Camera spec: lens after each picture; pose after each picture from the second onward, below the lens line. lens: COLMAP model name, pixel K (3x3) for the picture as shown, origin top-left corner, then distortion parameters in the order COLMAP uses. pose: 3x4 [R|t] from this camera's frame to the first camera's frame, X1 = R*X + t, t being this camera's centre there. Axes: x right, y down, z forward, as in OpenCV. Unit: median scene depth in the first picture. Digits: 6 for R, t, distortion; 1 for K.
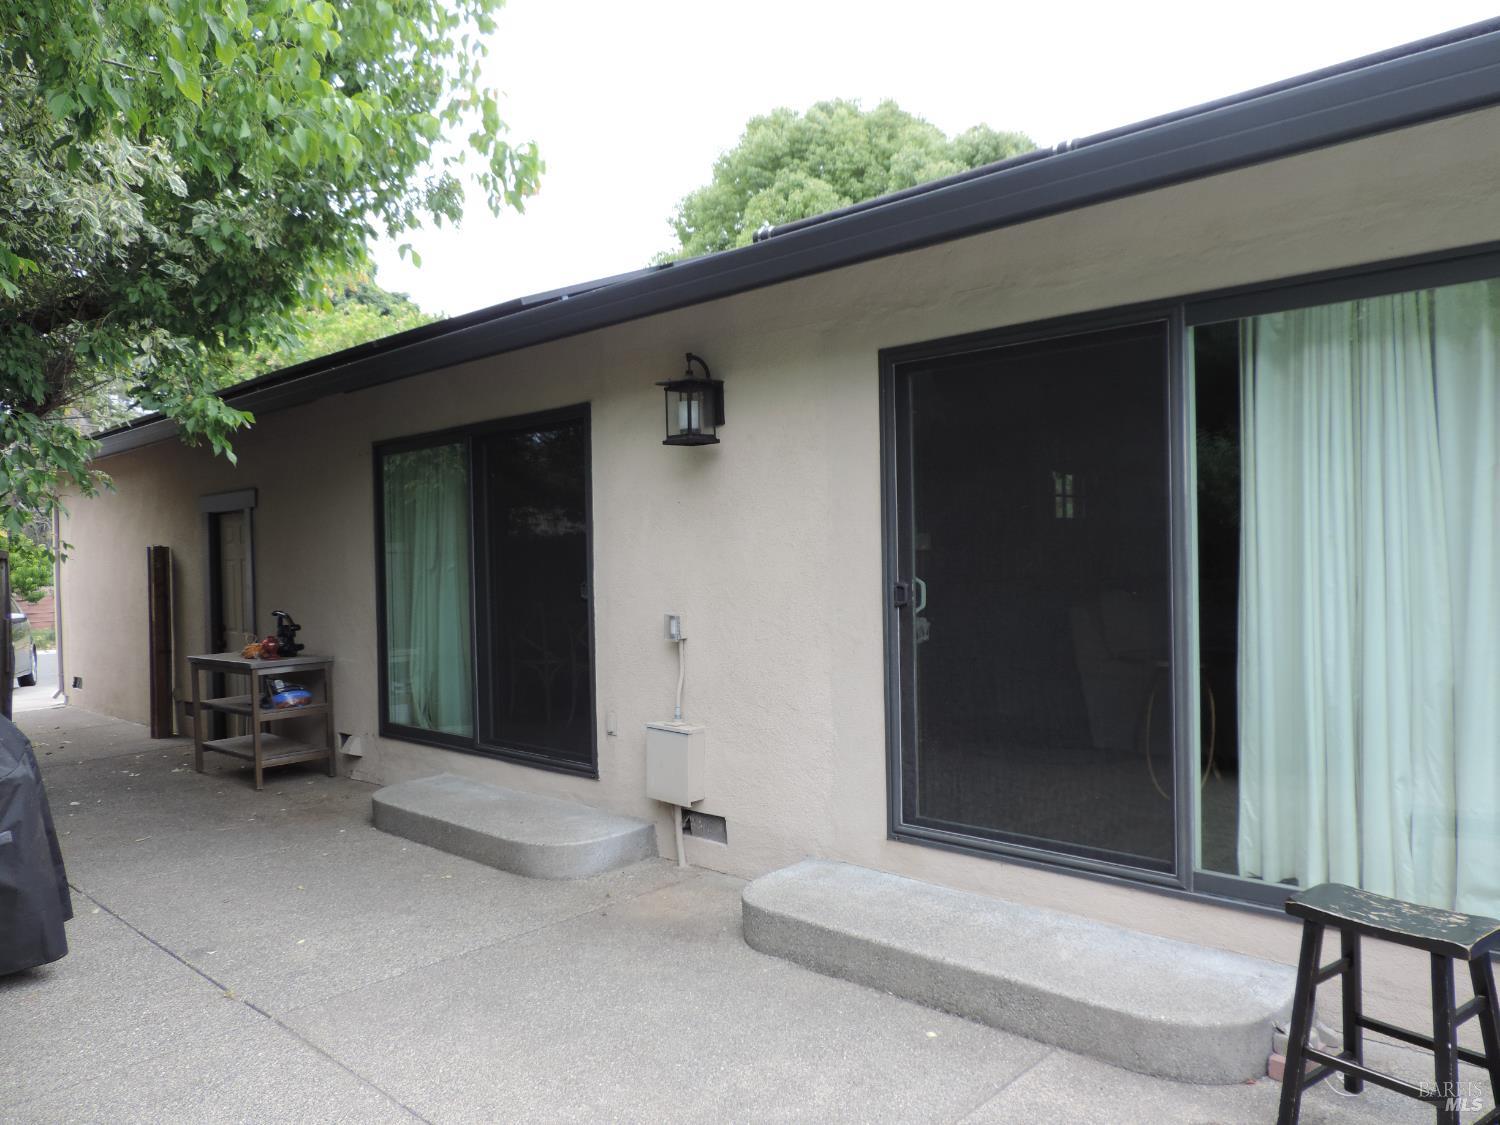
lens RADIAL K [[1063.2, 0, 748.1], [0, 1063.2, 567.6], [0, 0, 1]] dist [-0.016773, -0.006022]
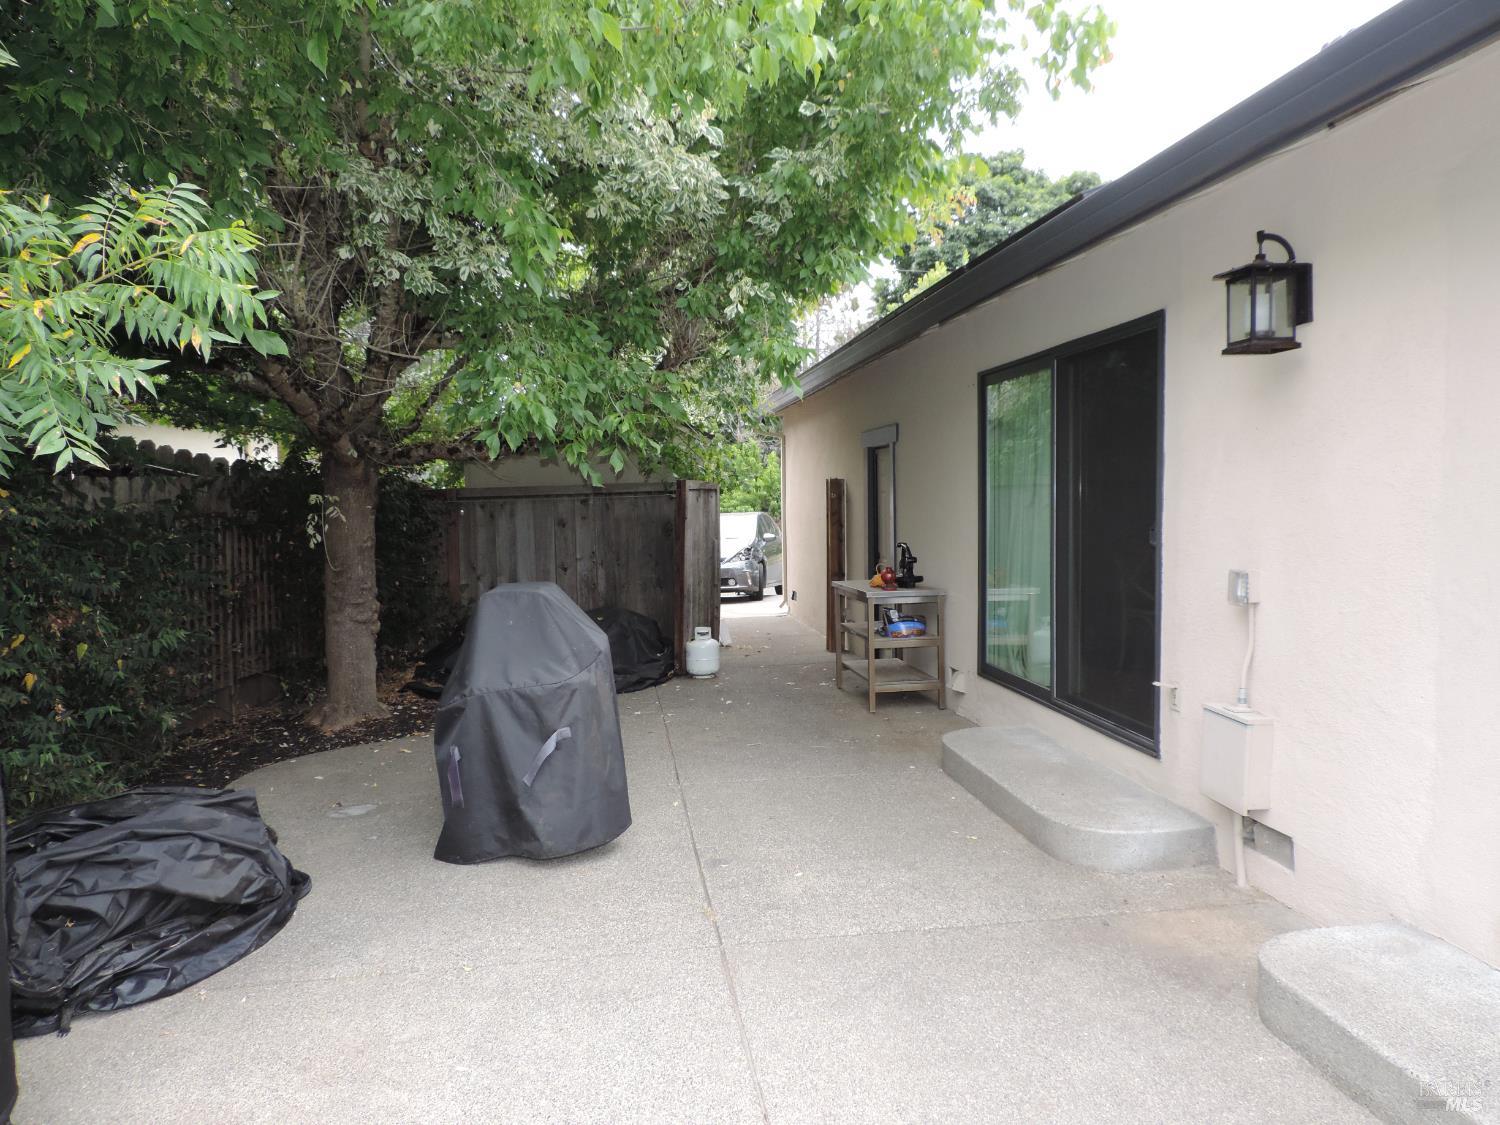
lens RADIAL K [[1063.5, 0, 750.0], [0, 1063.5, 562.5], [0, 0, 1]] dist [-0.007394, -0.014615]
pose [[0.778452, 0.050498, -0.625669, 0.130608], [-0.011528, 0.997741, 0.066185, -0.009772], [0.627598, -0.044309, 0.777276, 0.150646]]
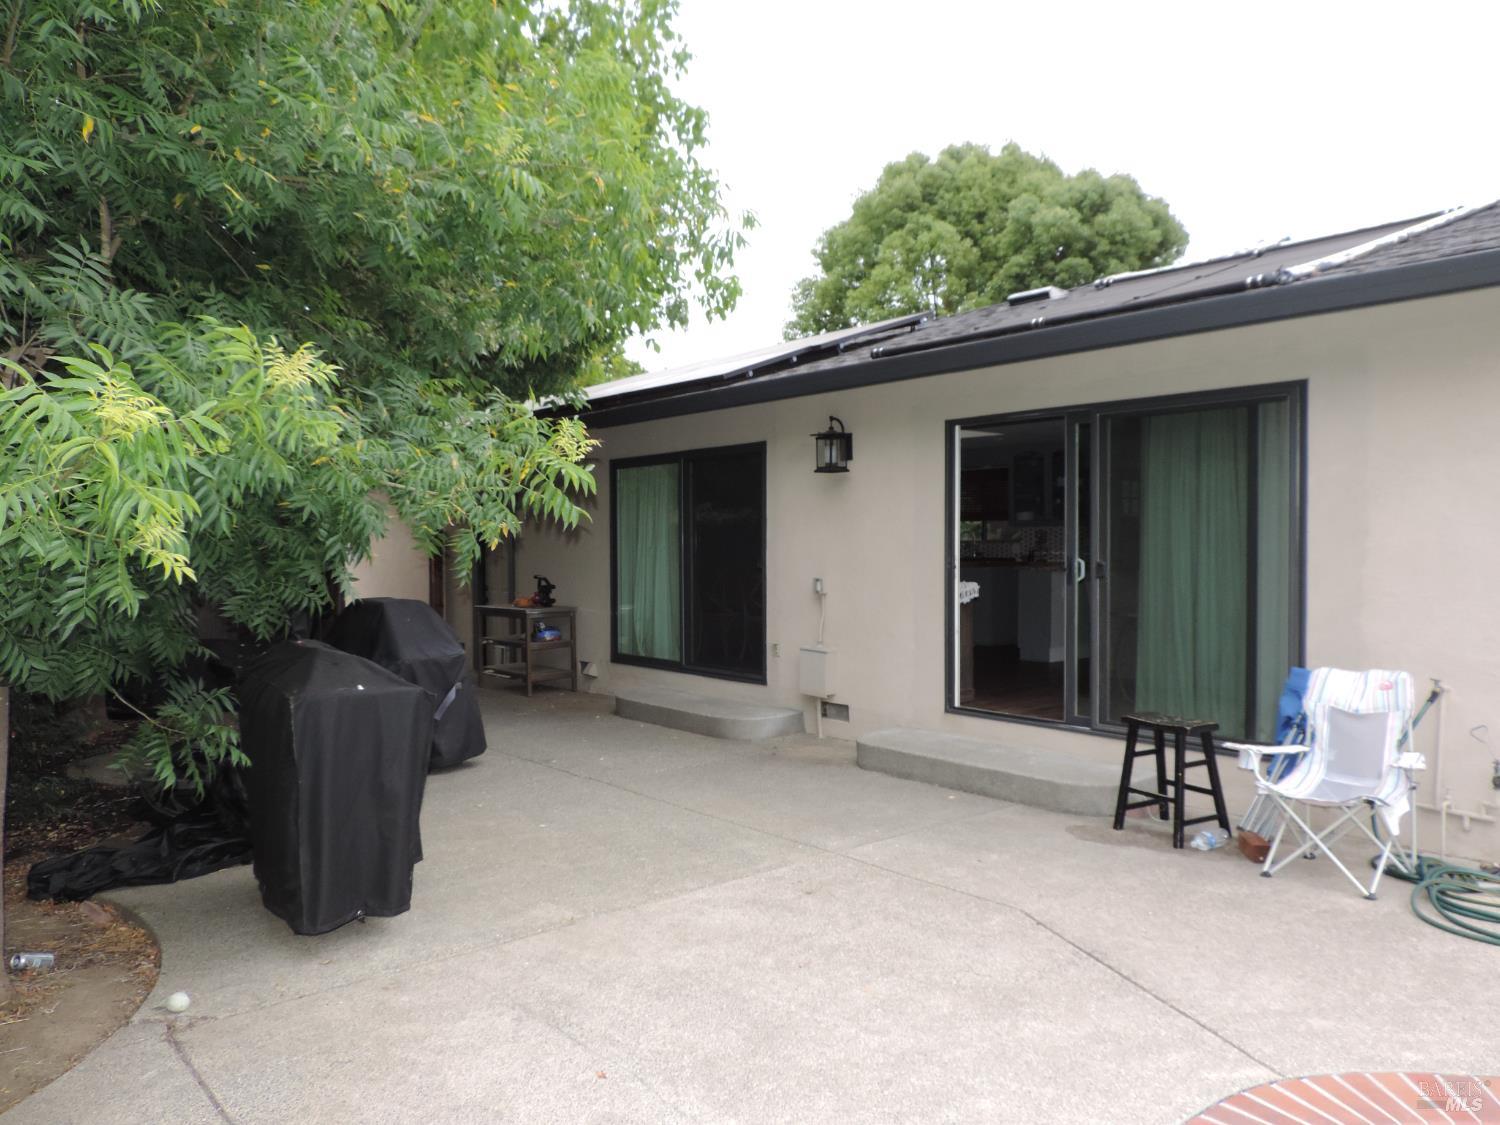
lens RADIAL K [[1071.5, 0, 726.9], [0, 1071.5, 541.3], [0, 0, 1]] dist [0.045640, -0.000554]
pose [[0.988868, 0.018395, -0.147655, 0.028921], [-0.020251, 0.999734, -0.011079, 0.009125], [0.147412, 0.013946, 0.988977, -0.573646]]
